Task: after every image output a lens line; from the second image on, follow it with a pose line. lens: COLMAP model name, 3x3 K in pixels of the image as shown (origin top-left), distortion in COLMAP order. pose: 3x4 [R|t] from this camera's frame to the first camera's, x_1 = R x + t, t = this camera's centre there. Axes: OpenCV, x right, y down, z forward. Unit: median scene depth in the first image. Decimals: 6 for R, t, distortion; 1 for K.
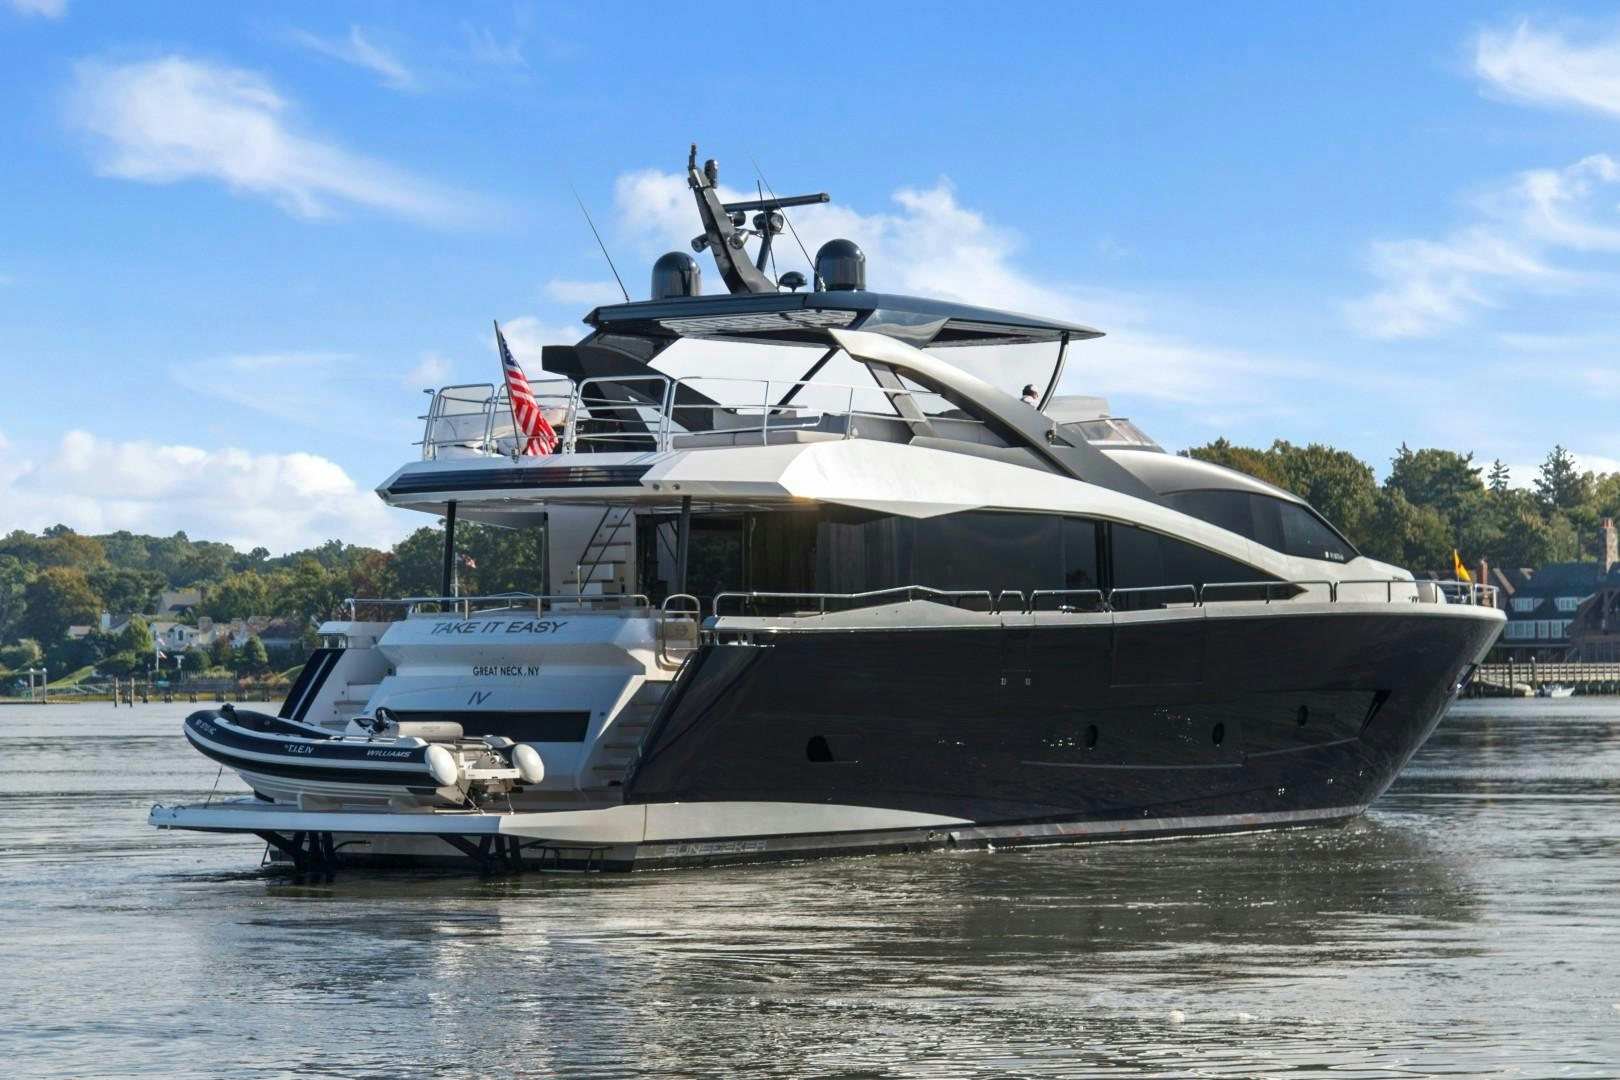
lens RADIAL K [[833.1, 0, 810.0], [0, 833.1, 540.0], [0, 0, 1]] dist [0.001745, 0.000424]
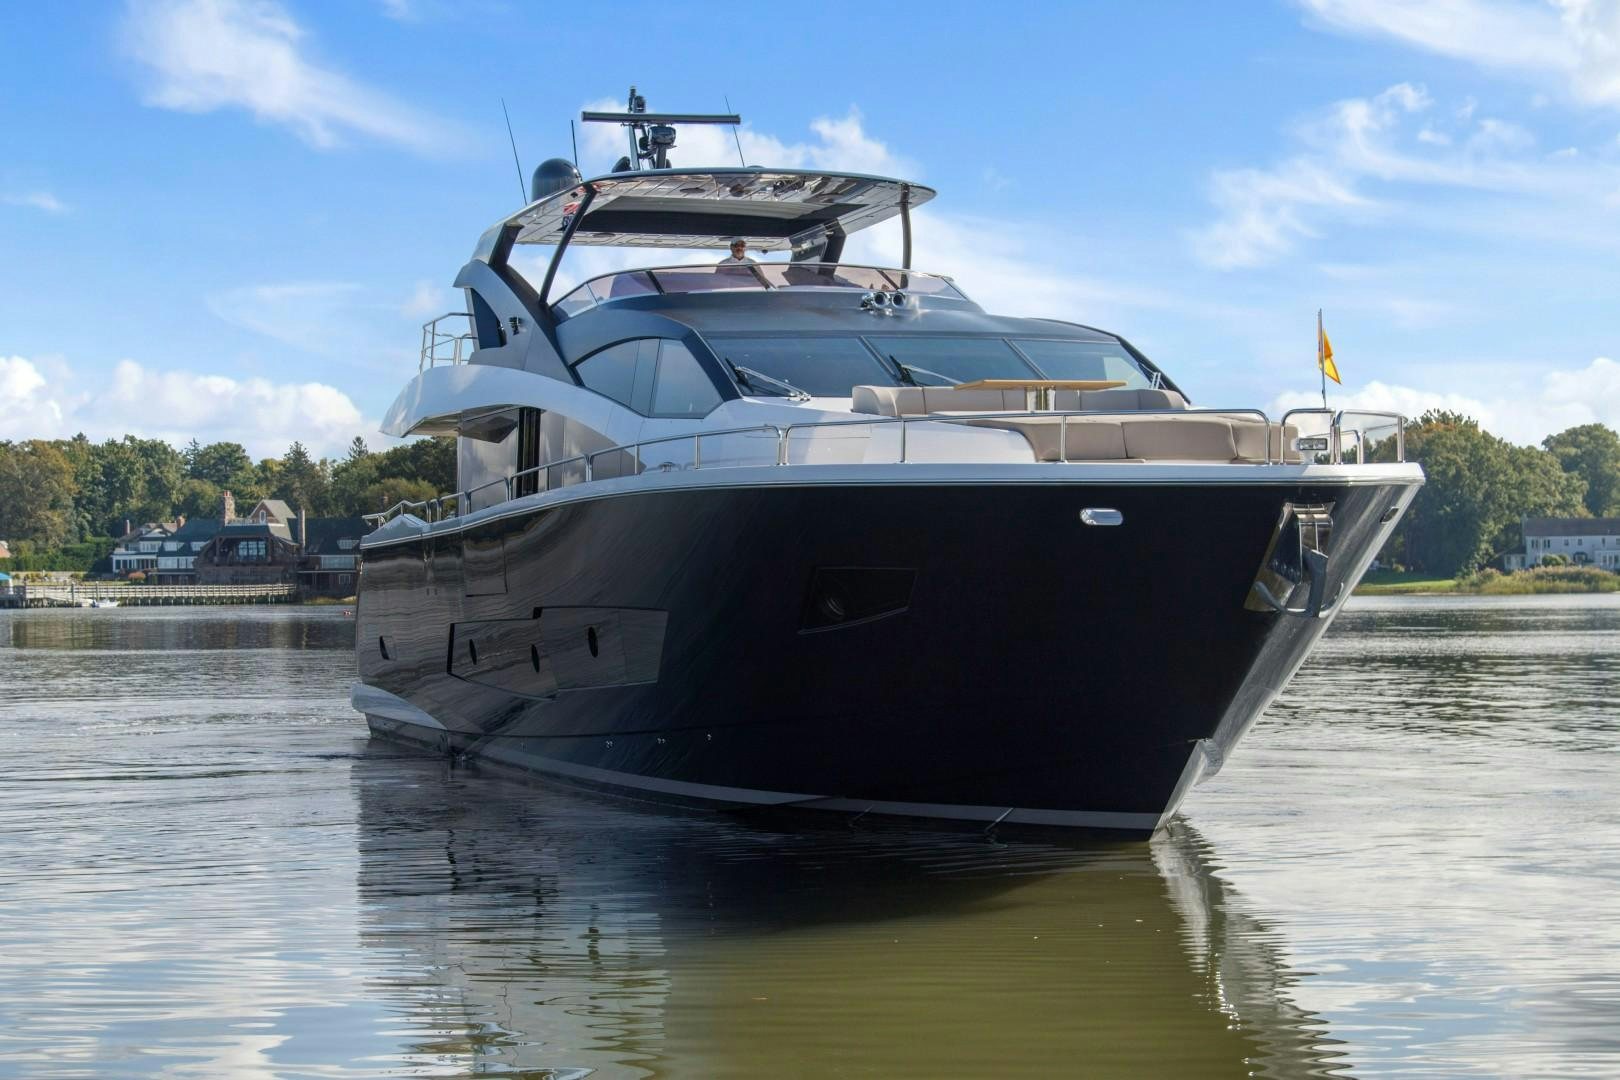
lens RADIAL K [[865.0, 0, 810.2], [0, 865.0, 468.6], [0, 0, 1]] dist [0.002656, 0.000755]
pose [[0.998681, -0.005944, -0.050992, 0.245477], [0.006114, 0.999976, 0.003177, -0.007619], [0.050972, -0.003484, 0.998694, -0.063409]]
